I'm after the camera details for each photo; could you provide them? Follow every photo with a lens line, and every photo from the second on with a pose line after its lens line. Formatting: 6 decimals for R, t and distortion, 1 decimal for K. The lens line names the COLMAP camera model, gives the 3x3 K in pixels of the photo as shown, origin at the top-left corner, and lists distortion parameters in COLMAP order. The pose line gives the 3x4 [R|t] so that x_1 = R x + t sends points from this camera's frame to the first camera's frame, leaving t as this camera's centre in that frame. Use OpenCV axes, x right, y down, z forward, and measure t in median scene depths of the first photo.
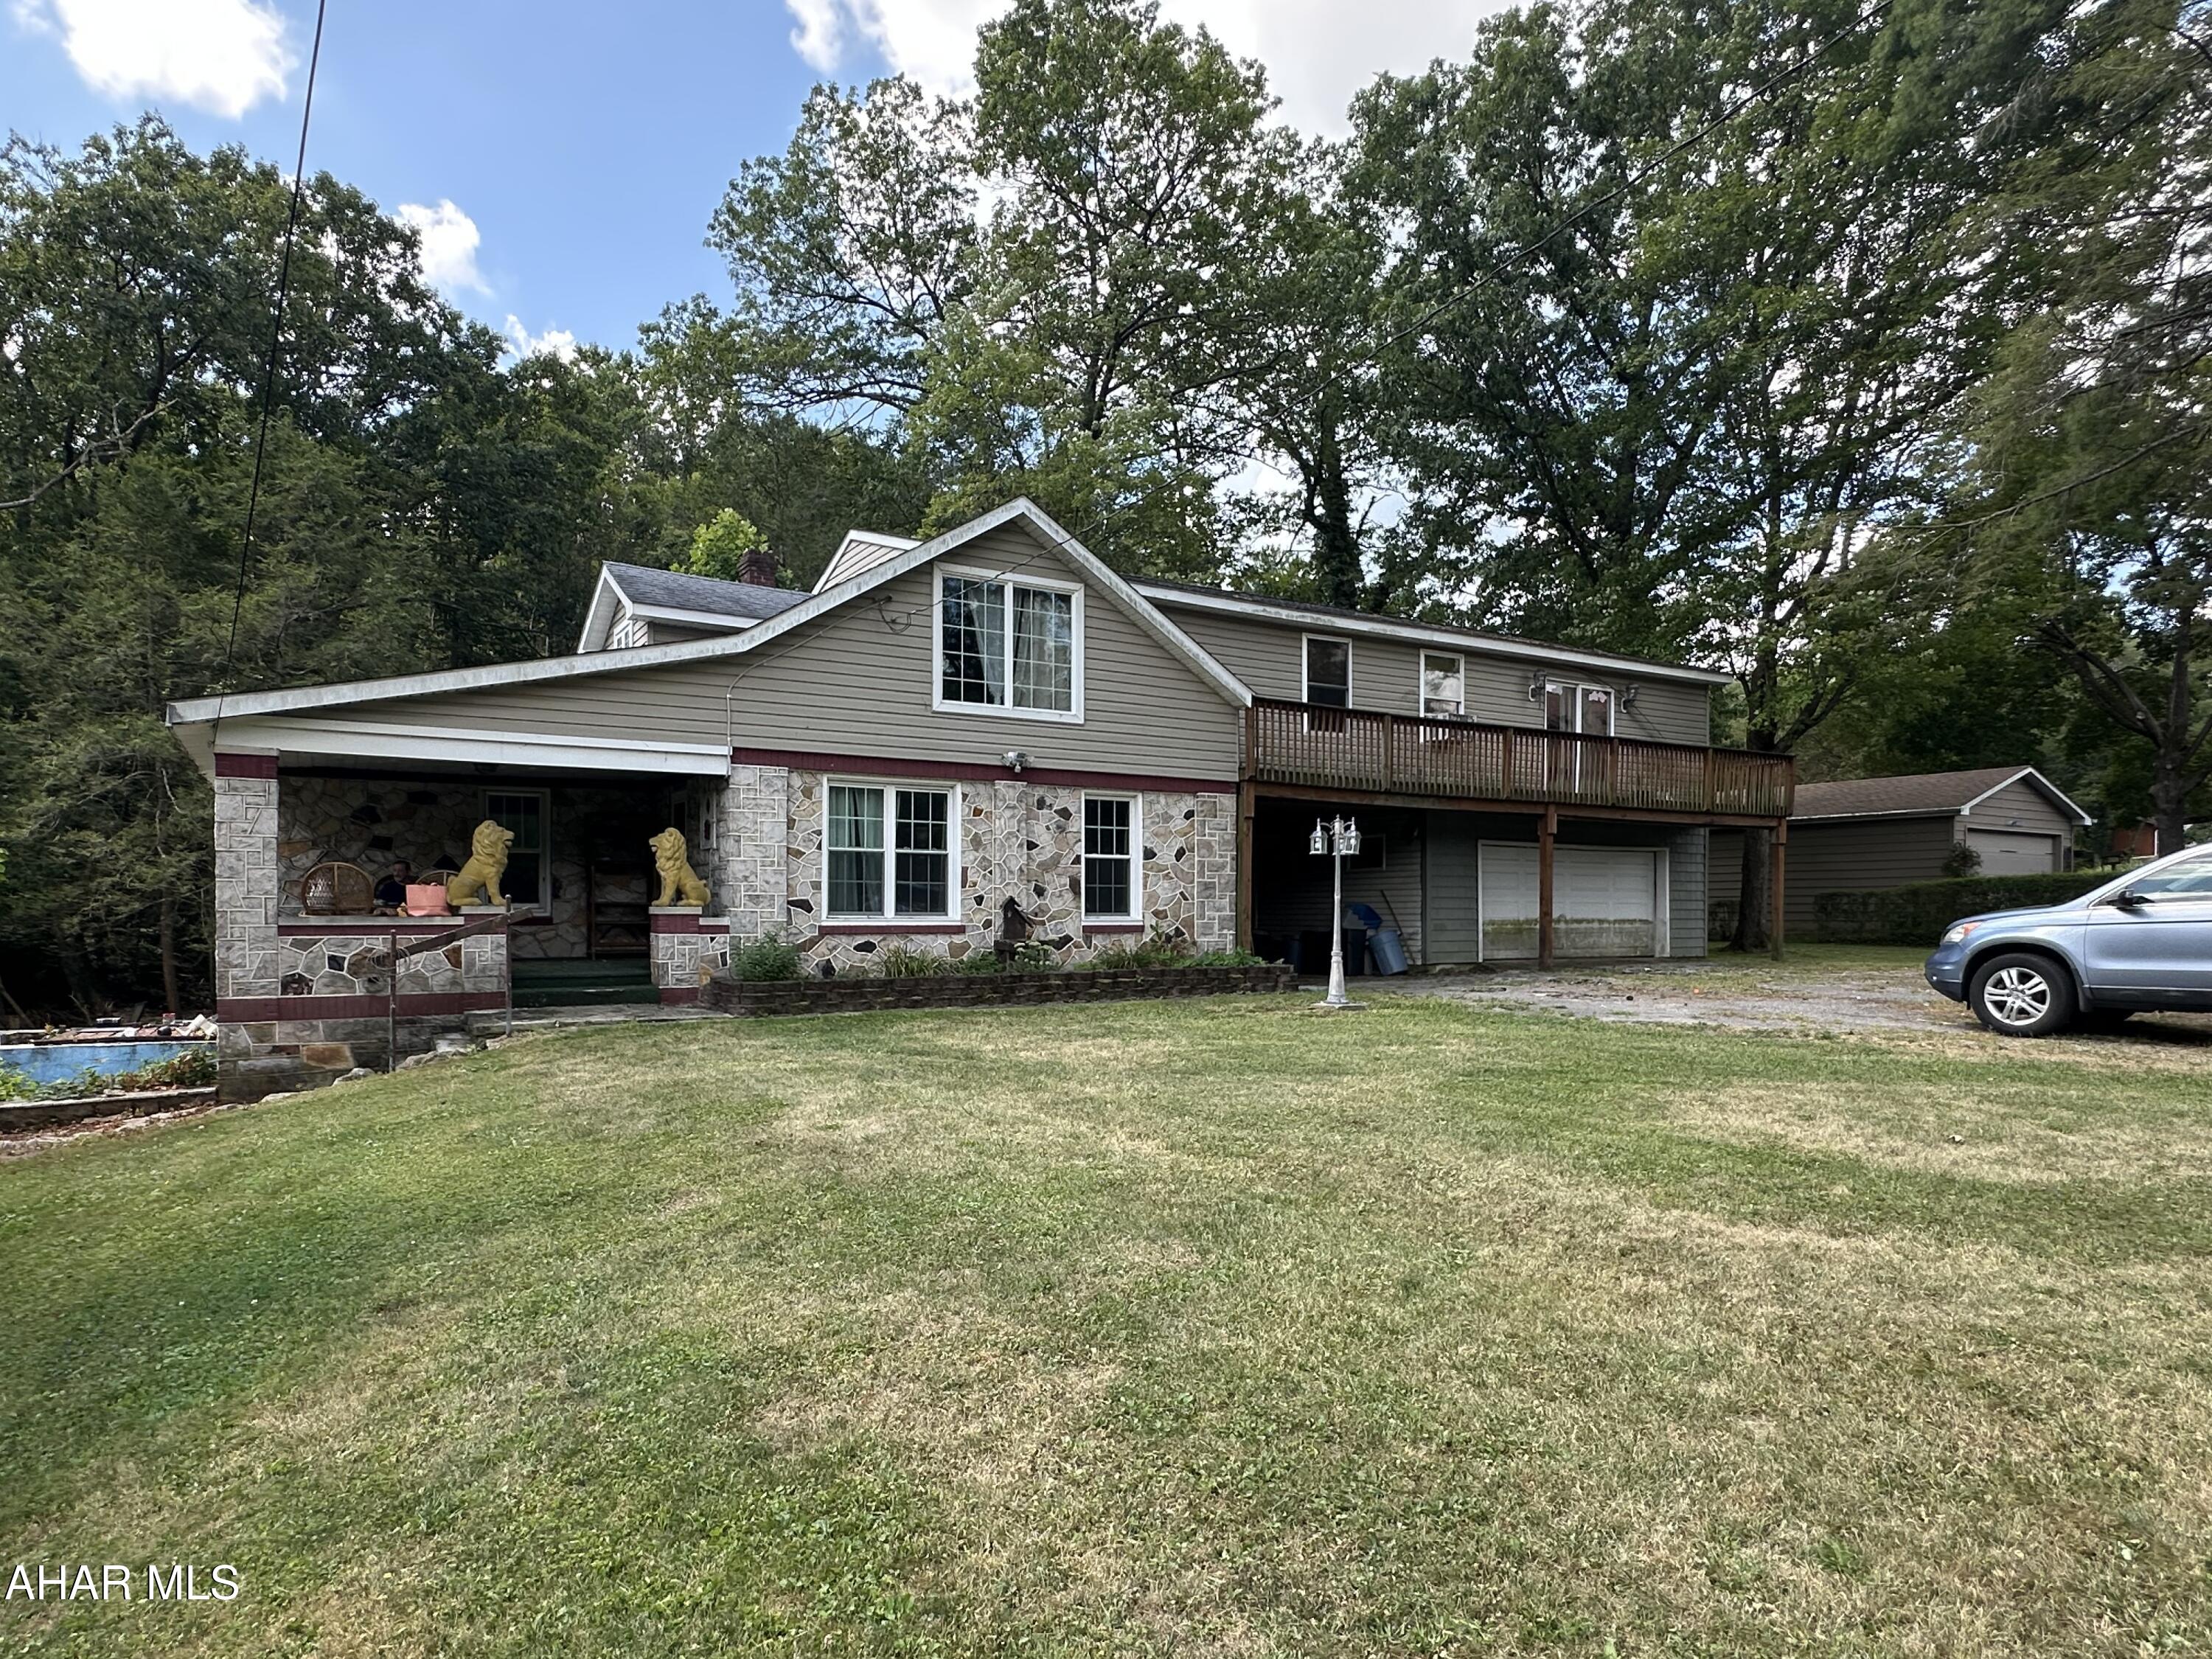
lens RADIAL K [[1305.6, 0, 1105.8], [0, 1305.6, 922.8], [0, 0, 1]] dist [0.001056, 0.005254]
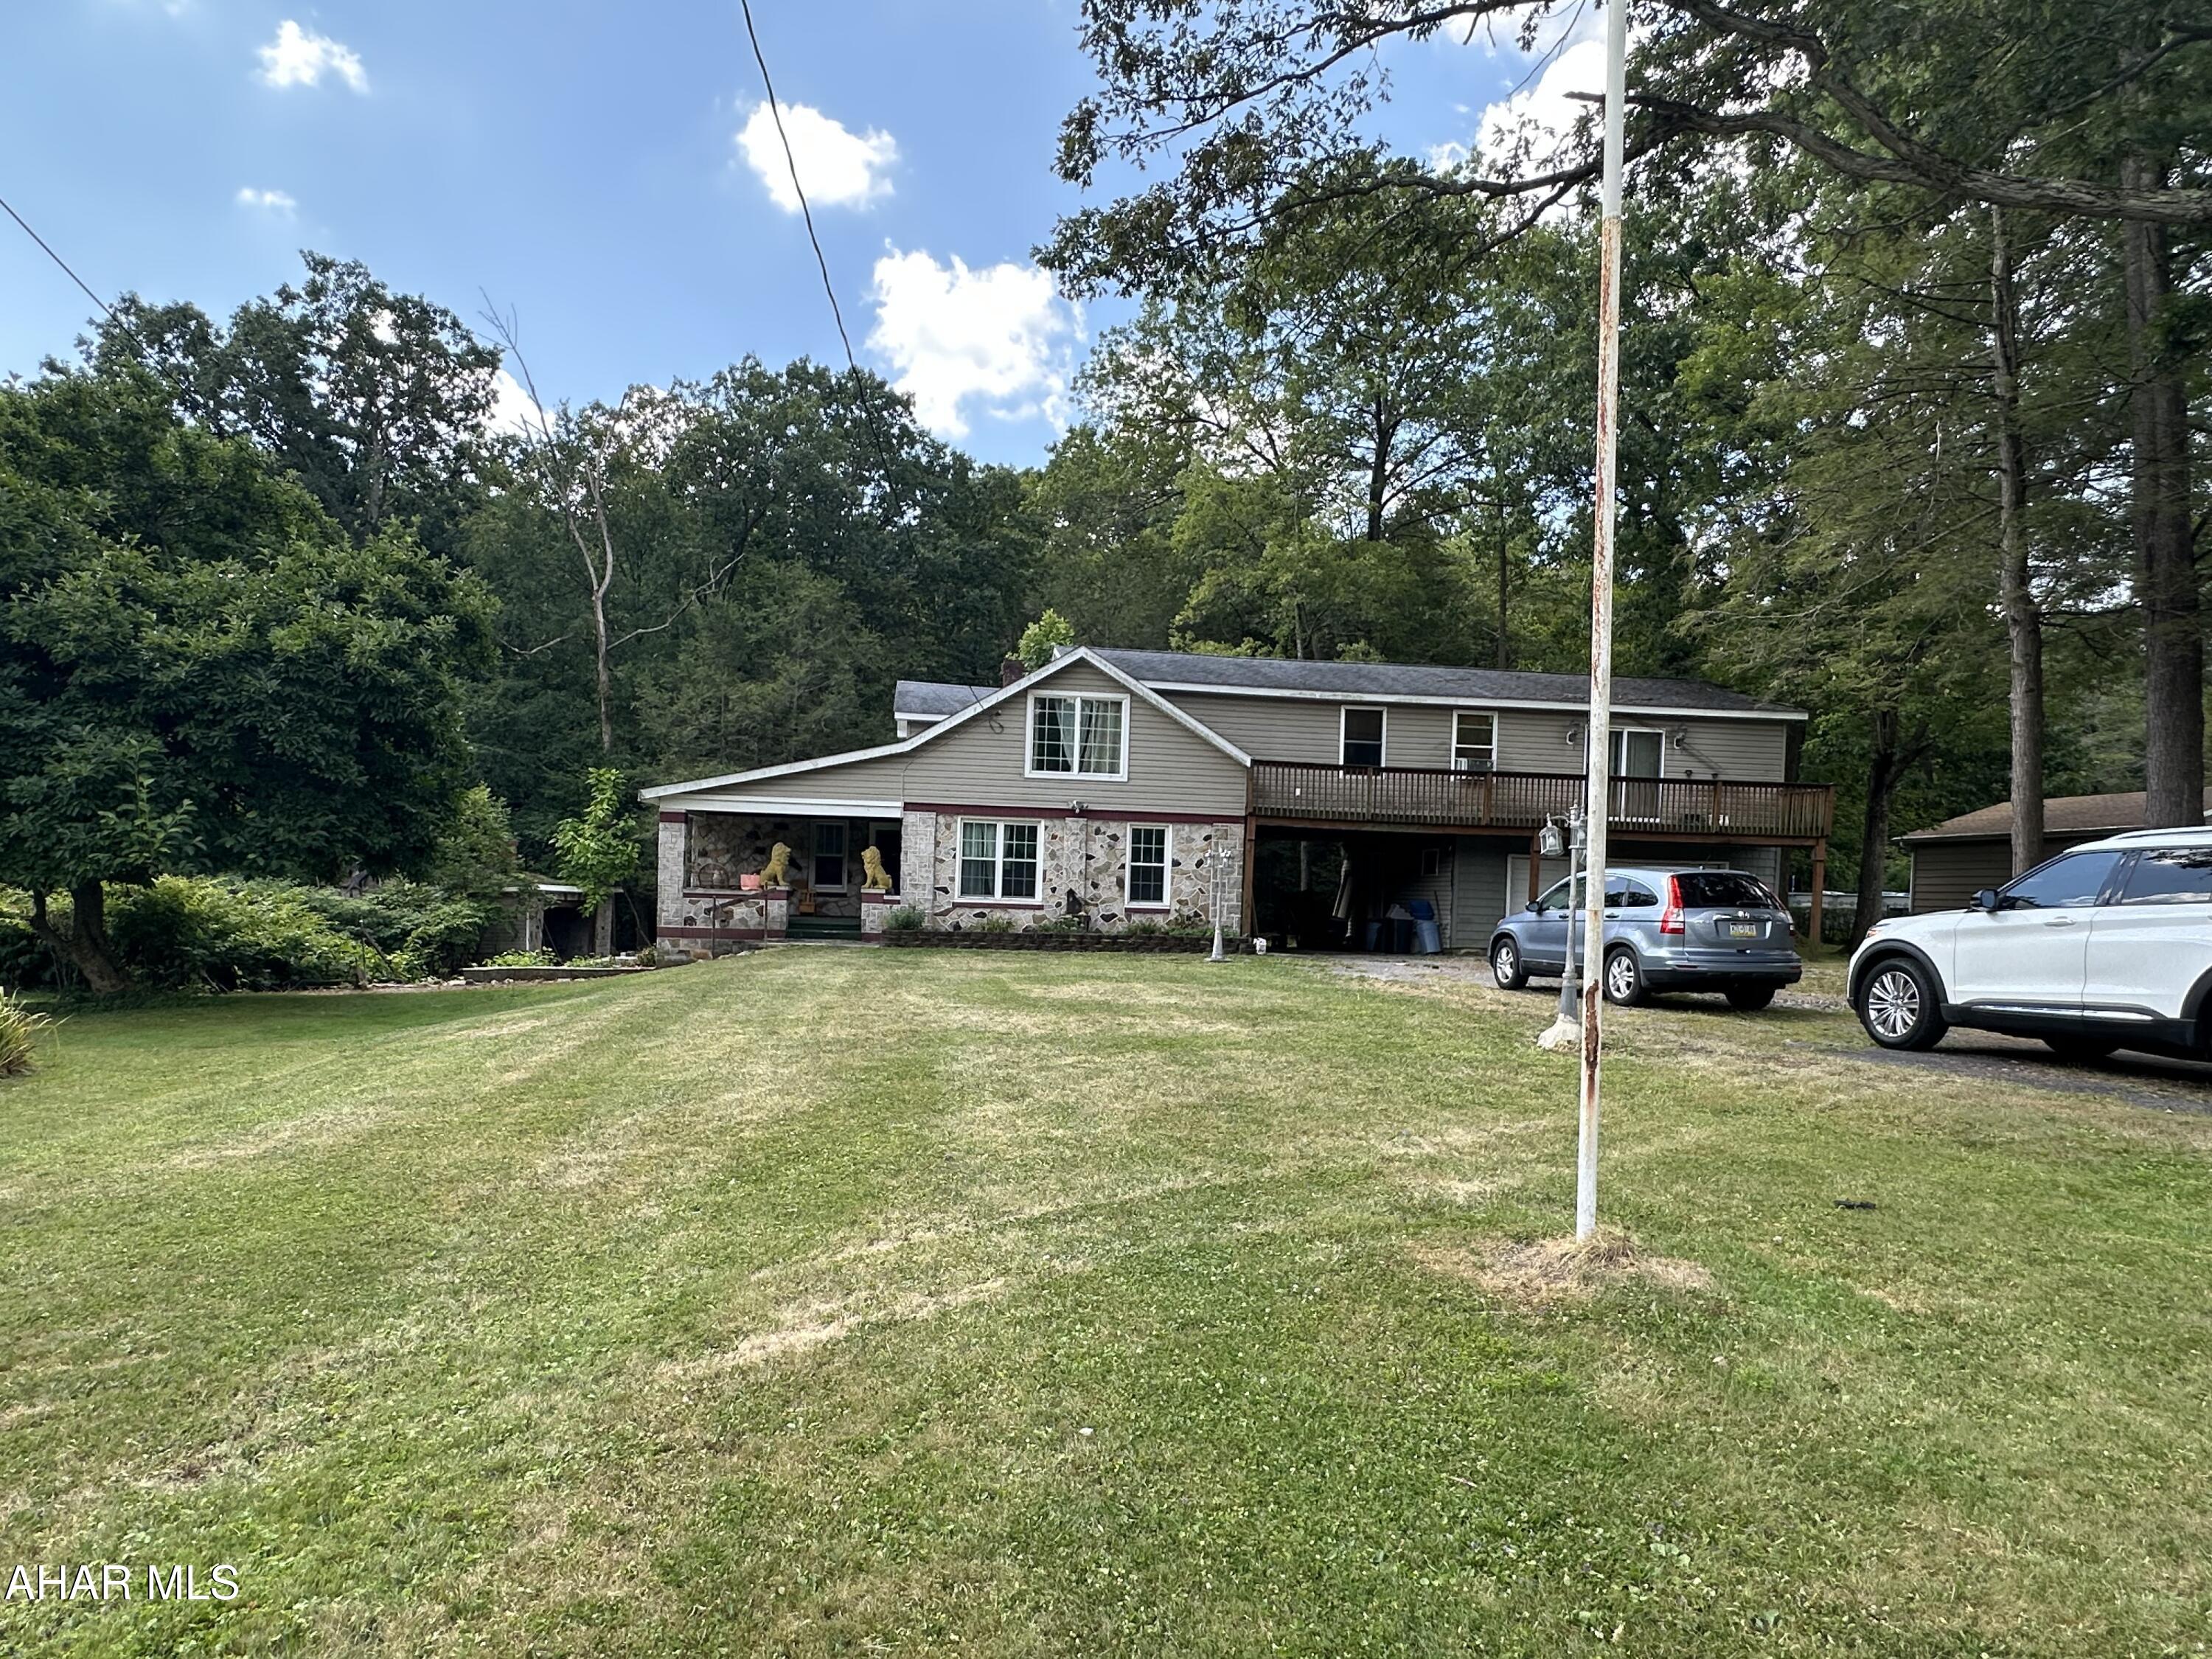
lens RADIAL K [[1305.6, 0, 1105.8], [0, 1305.6, 922.8], [0, 0, 1]] dist [0.001056, 0.005254]
pose [[0.916998, 0.036213, -0.397245, 0.627649], [-0.032751, 0.999343, 0.015498, -0.003534], [0.397545, -0.001202, 0.917582, -0.499977]]
